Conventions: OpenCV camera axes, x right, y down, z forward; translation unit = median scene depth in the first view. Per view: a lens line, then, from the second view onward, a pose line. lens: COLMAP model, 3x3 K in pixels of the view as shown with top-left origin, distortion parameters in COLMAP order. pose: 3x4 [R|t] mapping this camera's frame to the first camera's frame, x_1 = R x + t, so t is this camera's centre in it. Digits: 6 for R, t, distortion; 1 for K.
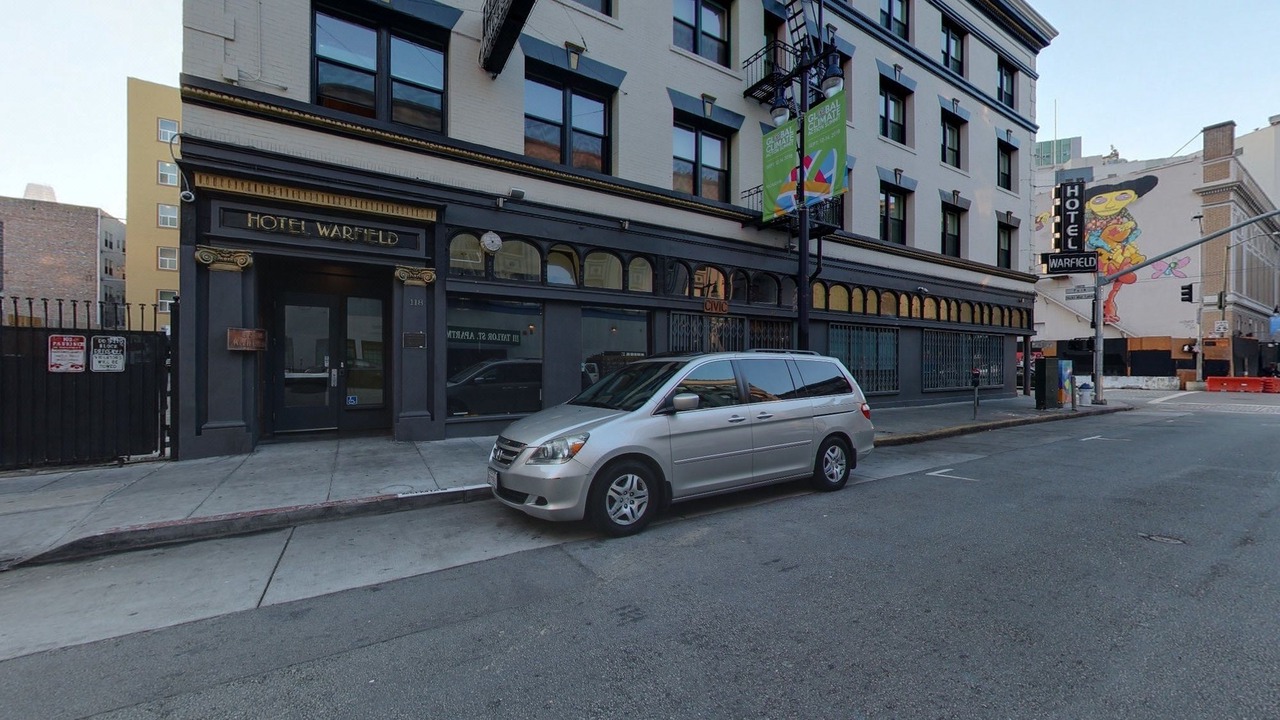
lens RADIAL K [[468.1, 0, 640.7], [0, 468.1, 360.3], [0, 0, 1]] dist [0.000412, -0.000095]
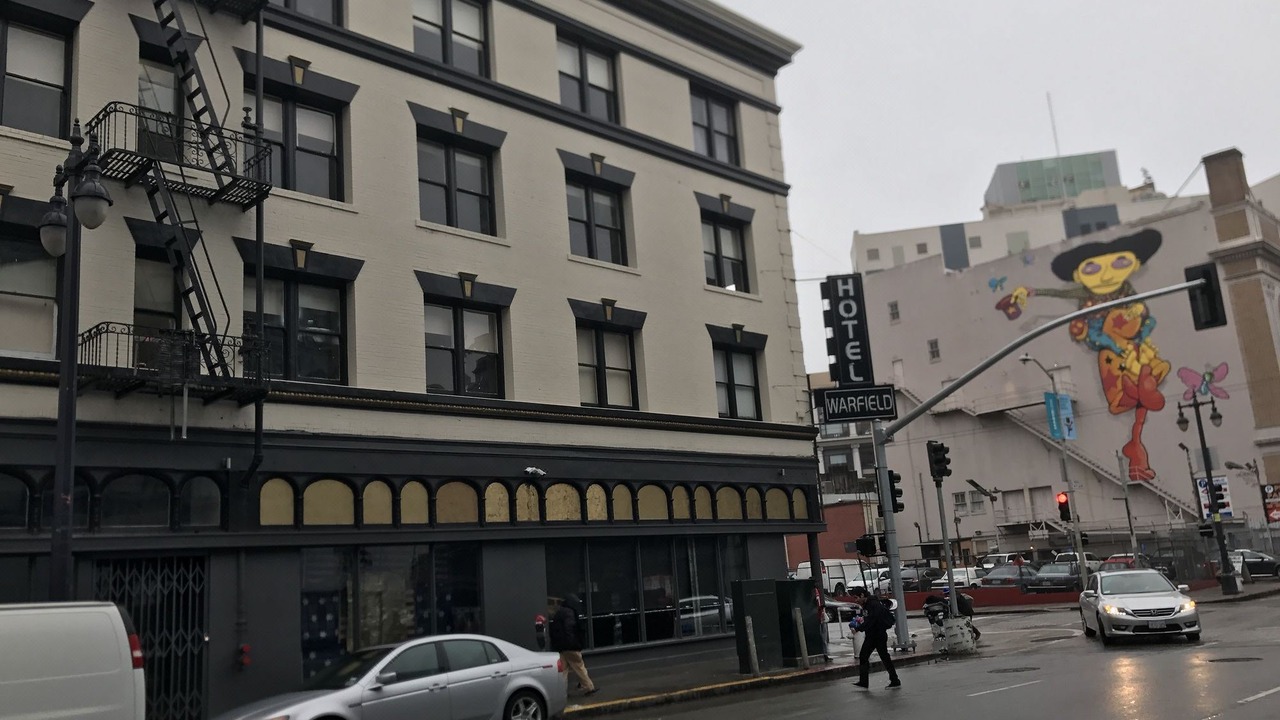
lens RADIAL K [[1070.9, 0, 637.8], [0, 1070.9, 352.9], [0, 0, 1]] dist [0.016116, -0.002516]
pose [[0.971093, -0.024724, 0.237419, 0.637863], [0.077872, 0.973019, -0.217189, 0.001508], [-0.225644, 0.229399, 0.946816, -0.450137]]
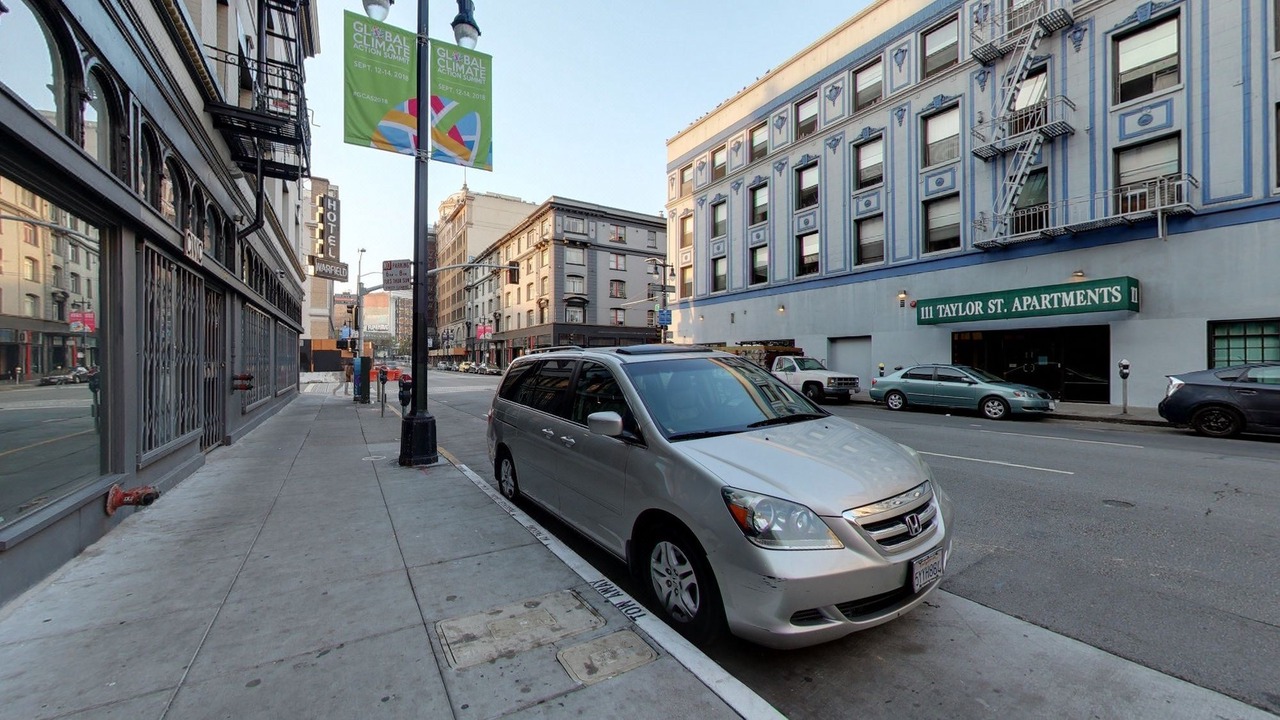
lens RADIAL K [[467.5, 0, 640.0], [0, 467.5, 360.0], [0, 0, 1]] dist [-0.000097, -0.000171]
pose [[-0.015431, -0.002324, 0.999878, -0.360337], [0.001830, 0.999996, 0.002352, 0.003430], [-0.999879, 0.001866, -0.015427, 0.567970]]
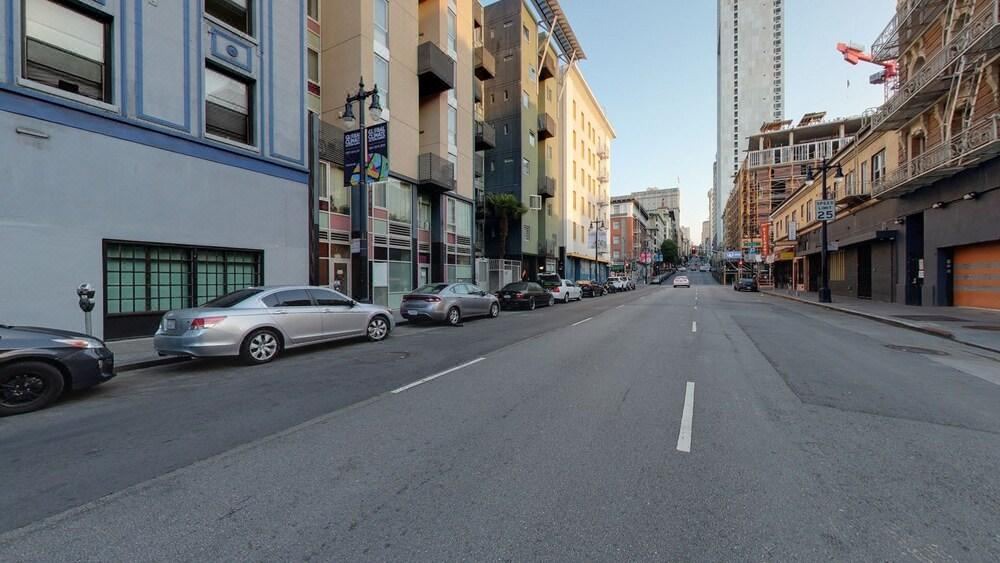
lens RADIAL K [[365.7, 0, 500.5], [0, 365.7, 281.7], [0, 0, 1]] dist [0.000412, -0.000095]
pose [[-0.868833, -0.000874, -0.495105, 1.435724], [0.000033, 0.999998, -0.001823, 0.015843], [0.495106, -0.001600, -0.868831, 0.910930]]
